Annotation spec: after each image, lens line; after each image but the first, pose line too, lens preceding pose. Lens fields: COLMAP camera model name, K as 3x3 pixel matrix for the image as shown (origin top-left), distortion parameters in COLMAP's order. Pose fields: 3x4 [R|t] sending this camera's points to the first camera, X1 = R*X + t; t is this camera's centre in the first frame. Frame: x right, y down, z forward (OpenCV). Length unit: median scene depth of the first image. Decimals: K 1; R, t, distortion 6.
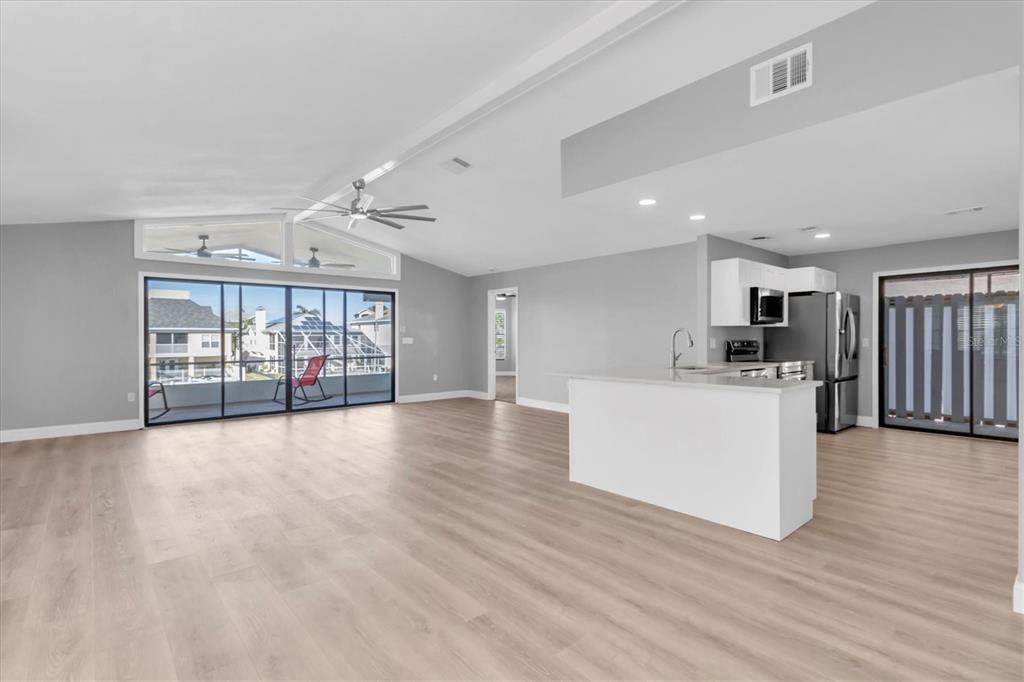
lens RADIAL K [[484.8, 0, 506.6], [0, 484.8, 345.7], [0, 0, 1]] dist [0.005923, 0.000327]
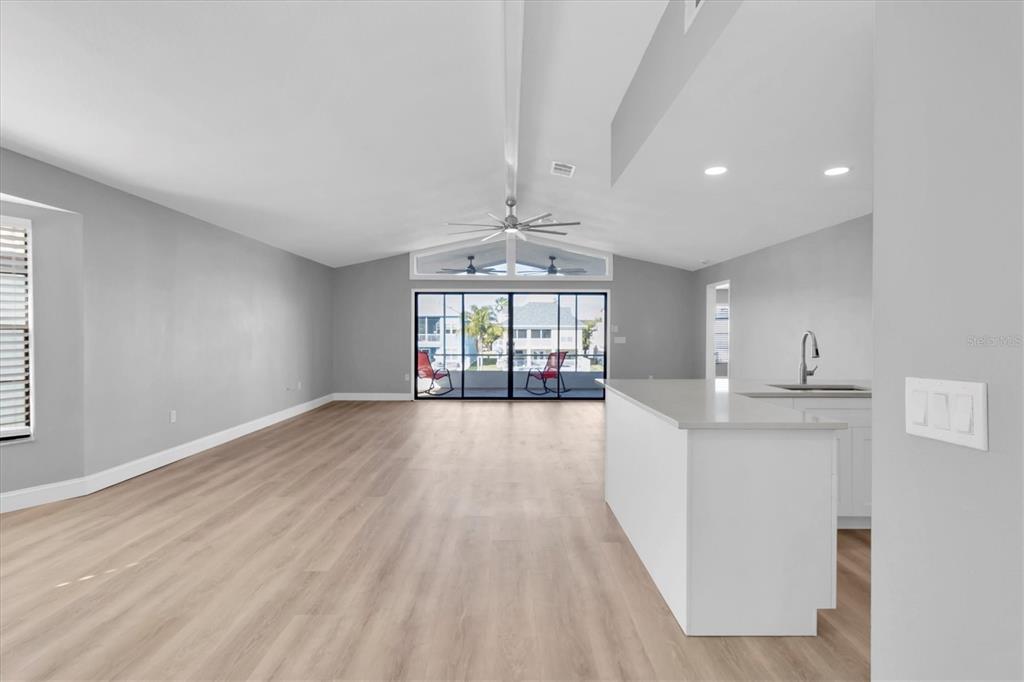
lens RADIAL K [[484.8, 0, 521.0], [0, 484.8, 338.9], [0, 0, 1]] dist [0.005923, 0.000327]
pose [[0.758166, 0.013285, -0.651927, 0.317612], [-0.016801, 0.999859, 0.000836, -0.011318], [0.651845, 0.010319, 0.758282, 0.112939]]
